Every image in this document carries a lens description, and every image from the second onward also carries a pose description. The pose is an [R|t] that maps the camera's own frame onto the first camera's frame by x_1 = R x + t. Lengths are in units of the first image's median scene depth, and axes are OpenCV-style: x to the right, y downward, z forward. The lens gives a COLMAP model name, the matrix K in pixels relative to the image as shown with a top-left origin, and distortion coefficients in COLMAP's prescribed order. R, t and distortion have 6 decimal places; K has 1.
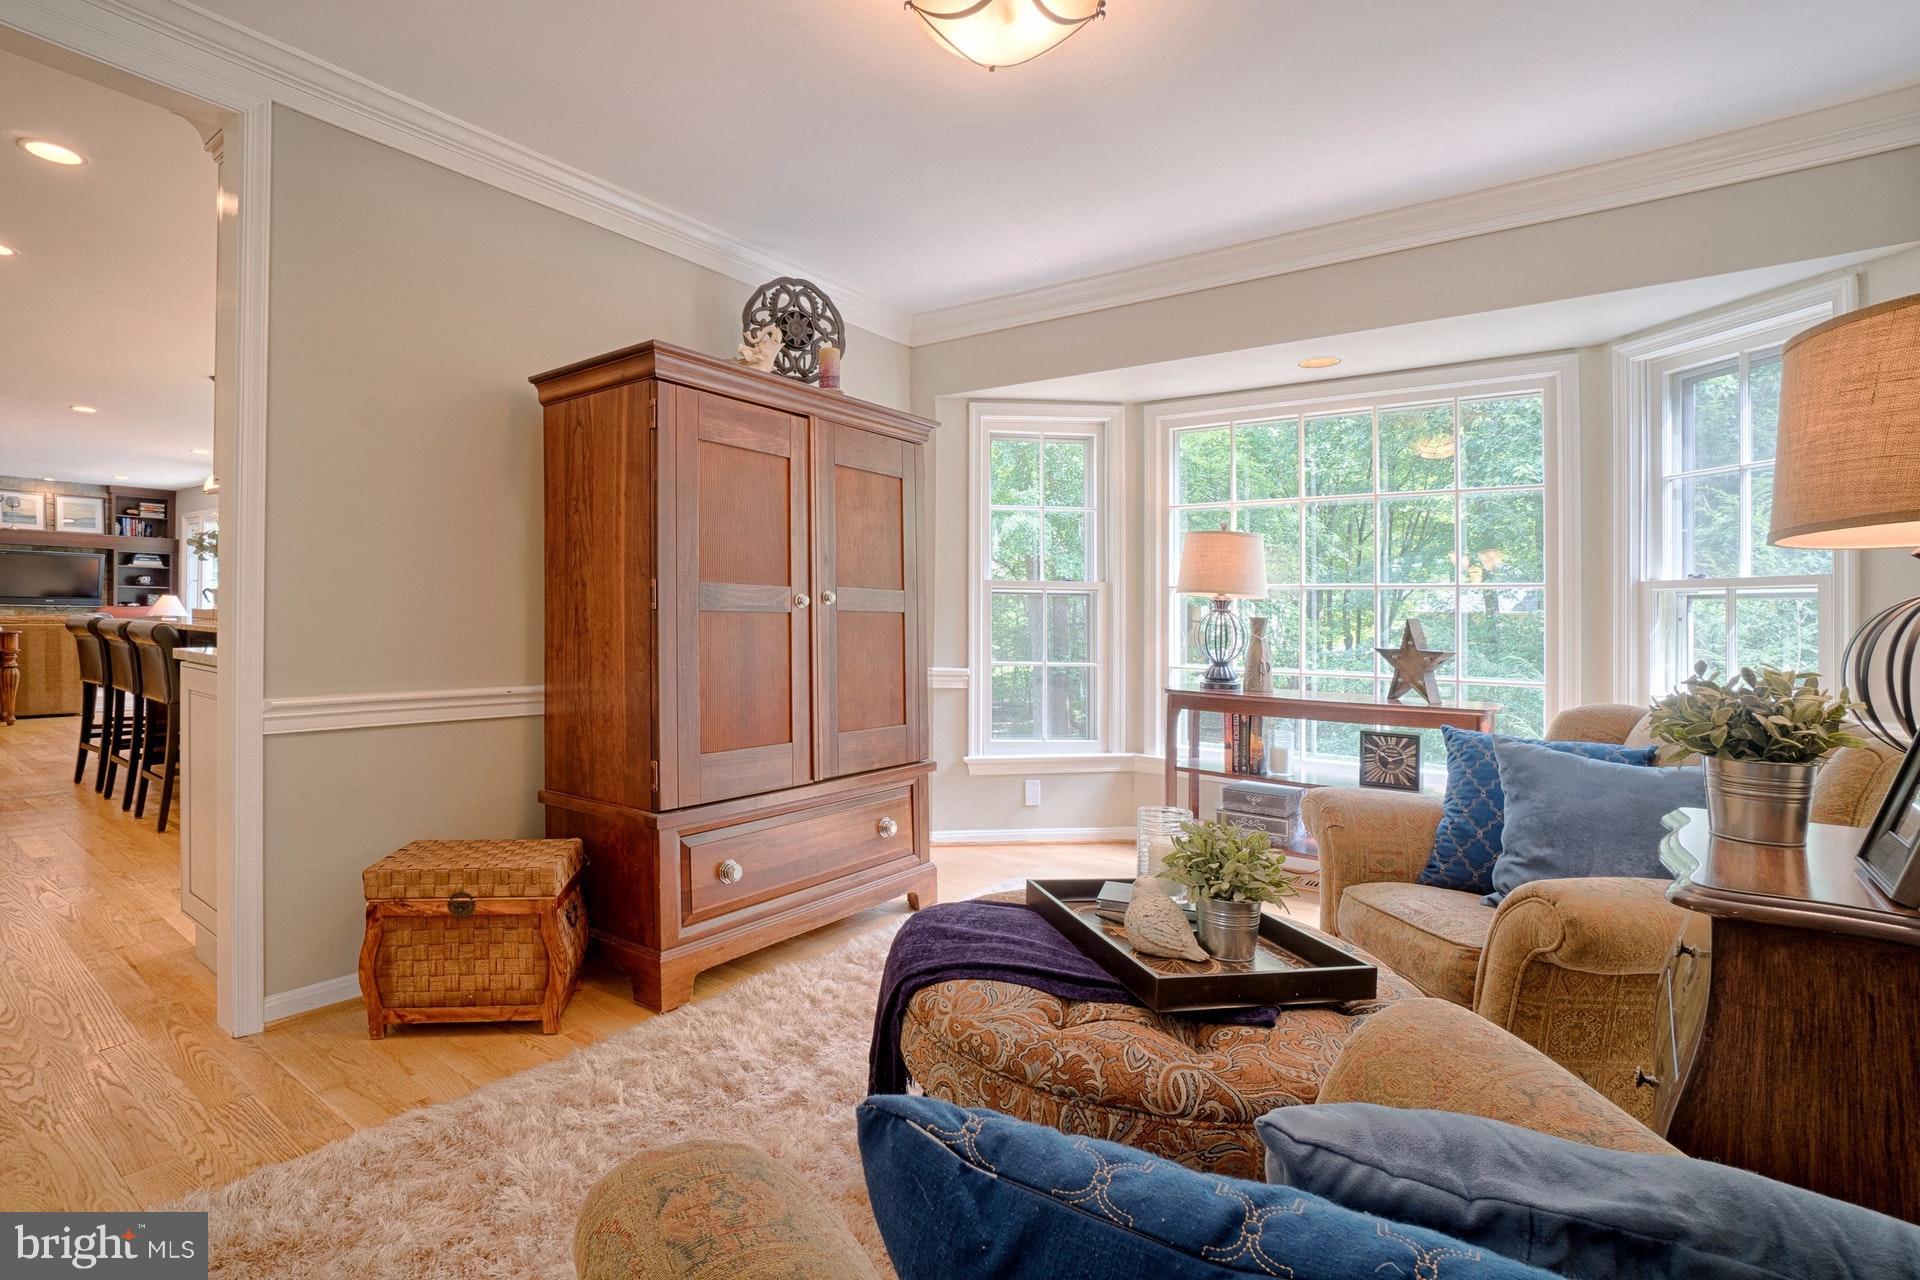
lens RADIAL K [[881.1, 0, 951.0], [0, 881.1, 592.6], [0, 0, 1]] dist [-0.023320, 0.000710]
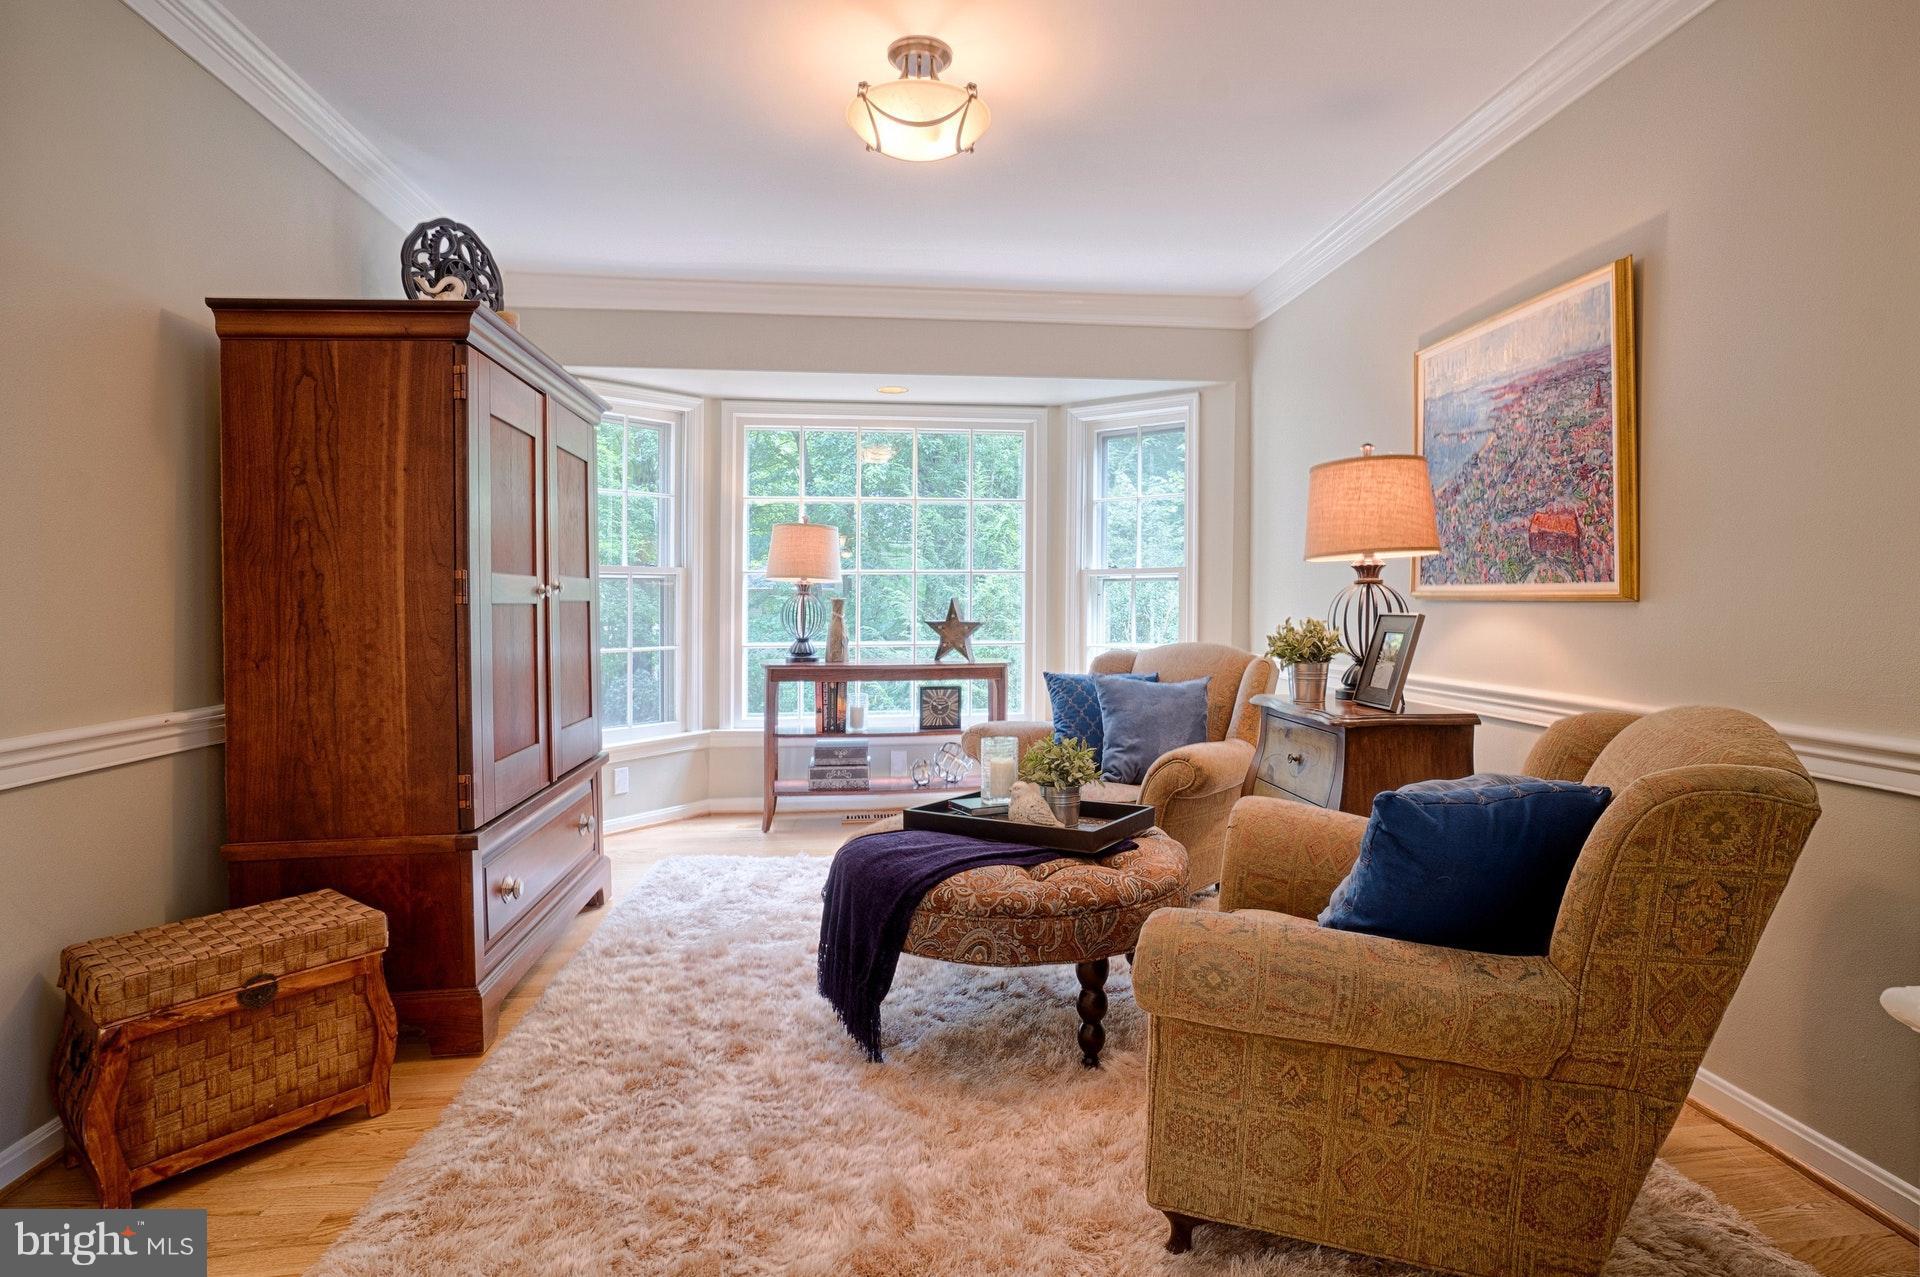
lens RADIAL K [[938.4, 0, 954.9], [0, 938.4, 577.0], [0, 0, 1]] dist [-0.030873, 0.018223]
pose [[0.721455, -0.004186, 0.692449, -0.582245], [-0.000857, 0.999976, 0.006938, -0.014089], [-0.692461, -0.005599, 0.721434, -0.018024]]
